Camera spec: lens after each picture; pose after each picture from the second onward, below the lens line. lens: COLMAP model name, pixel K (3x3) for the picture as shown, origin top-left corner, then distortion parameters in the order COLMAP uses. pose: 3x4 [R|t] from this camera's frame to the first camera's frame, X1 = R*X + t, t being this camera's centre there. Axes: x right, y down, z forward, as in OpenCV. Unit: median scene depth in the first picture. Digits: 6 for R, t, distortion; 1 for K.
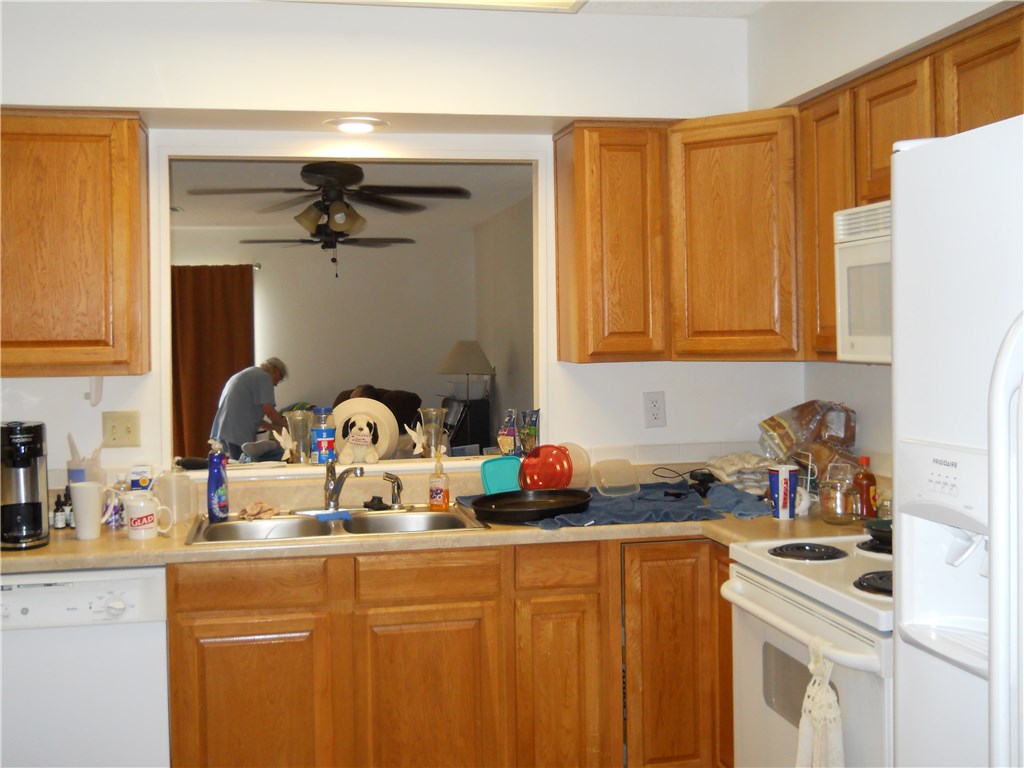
lens RADIAL K [[1115.2, 0, 511.5], [0, 1115.2, 376.2], [0, 0, 1]] dist [0.009996, 0.000000]
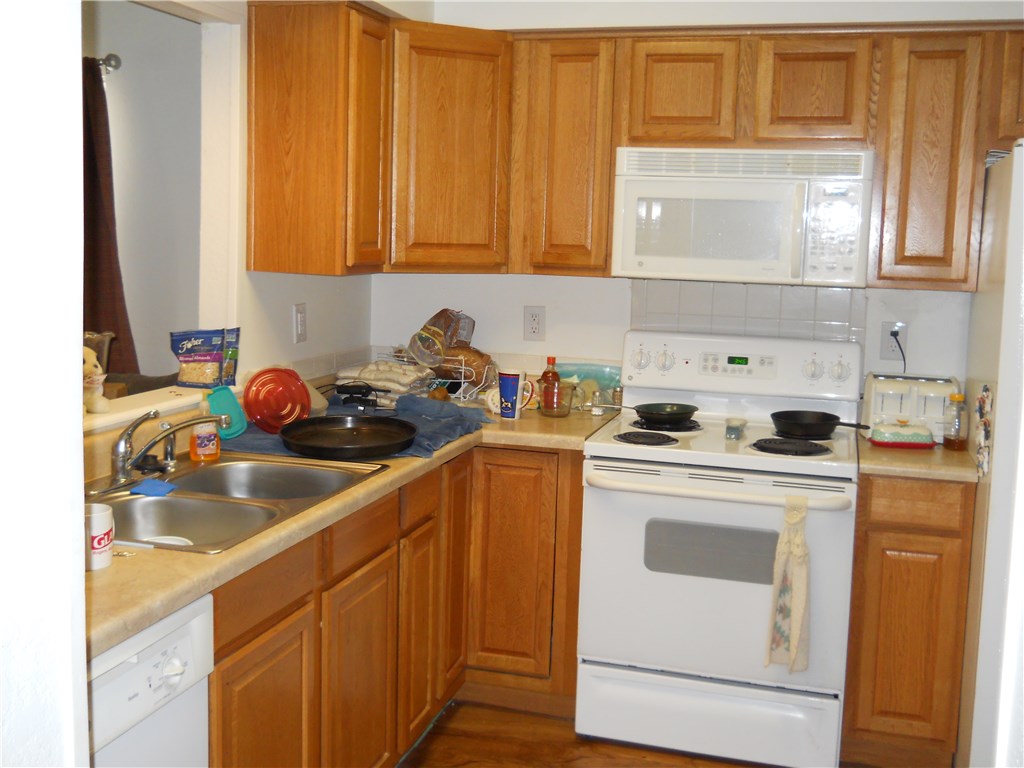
lens RADIAL K [[1115.2, 0, 512.4], [0, 1115.2, 387.3], [0, 0, 1]] dist [0.009996, 0.000000]
pose [[0.470963, -0.090755, 0.877472, -0.704453], [-0.004106, 0.994458, 0.105059, -0.018100], [-0.882143, -0.053082, 0.467980, 0.477426]]
